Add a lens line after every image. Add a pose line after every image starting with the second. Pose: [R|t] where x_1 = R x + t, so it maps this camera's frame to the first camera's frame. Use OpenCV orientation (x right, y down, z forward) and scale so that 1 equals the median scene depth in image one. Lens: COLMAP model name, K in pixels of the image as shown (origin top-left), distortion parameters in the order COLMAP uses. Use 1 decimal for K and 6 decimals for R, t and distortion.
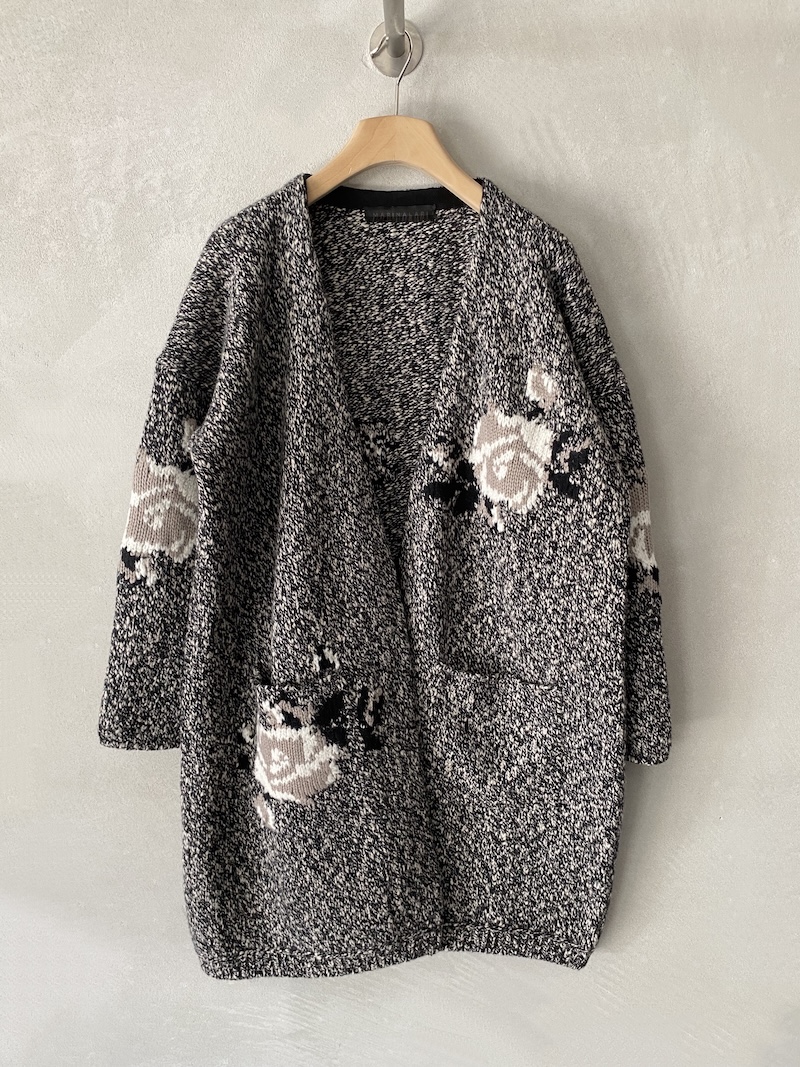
lens RADIAL K [[719.4, 0, 407.4], [0, 719.4, 532.6], [0, 0, 1]] dist [0.063992, -0.119899]
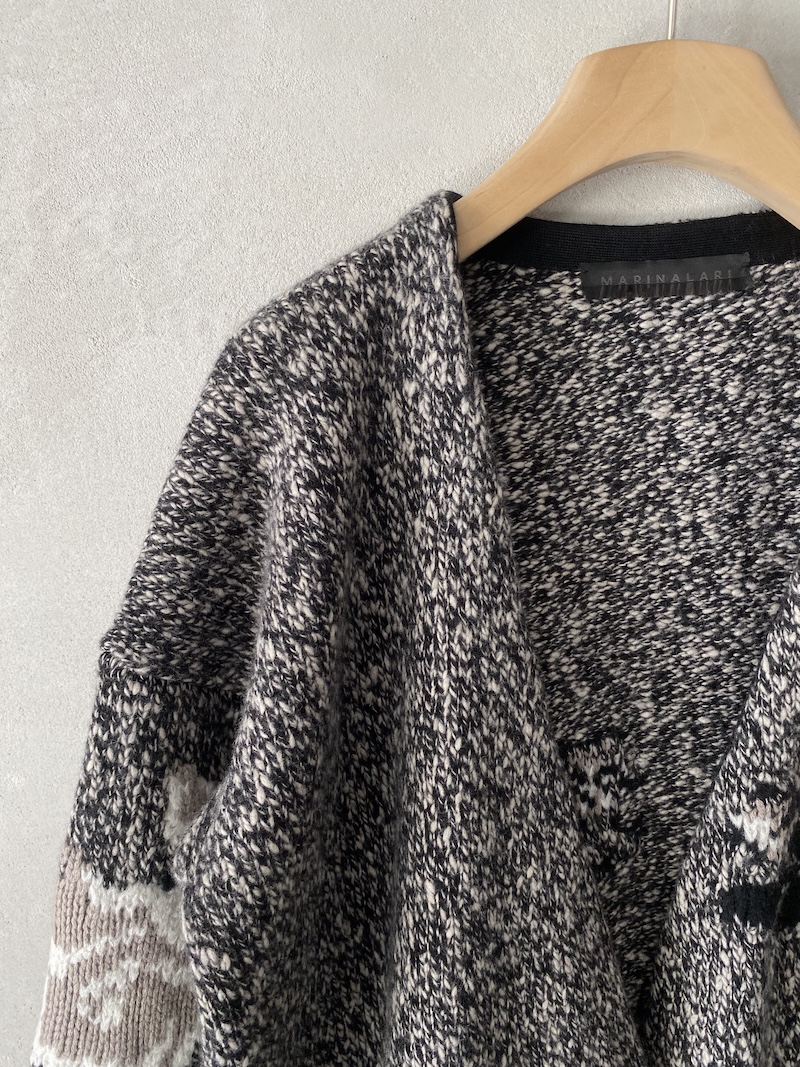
lens RADIAL K [[719.4, 0, 407.4], [0, 719.4, 532.6], [0, 0, 1]] dist [0.063992, -0.119899]
pose [[0.999345, -0.021815, -0.028872, -0.163813], [0.021122, 0.999487, -0.024074, -0.304063], [0.029382, 0.023448, 0.999293, 0.616539]]
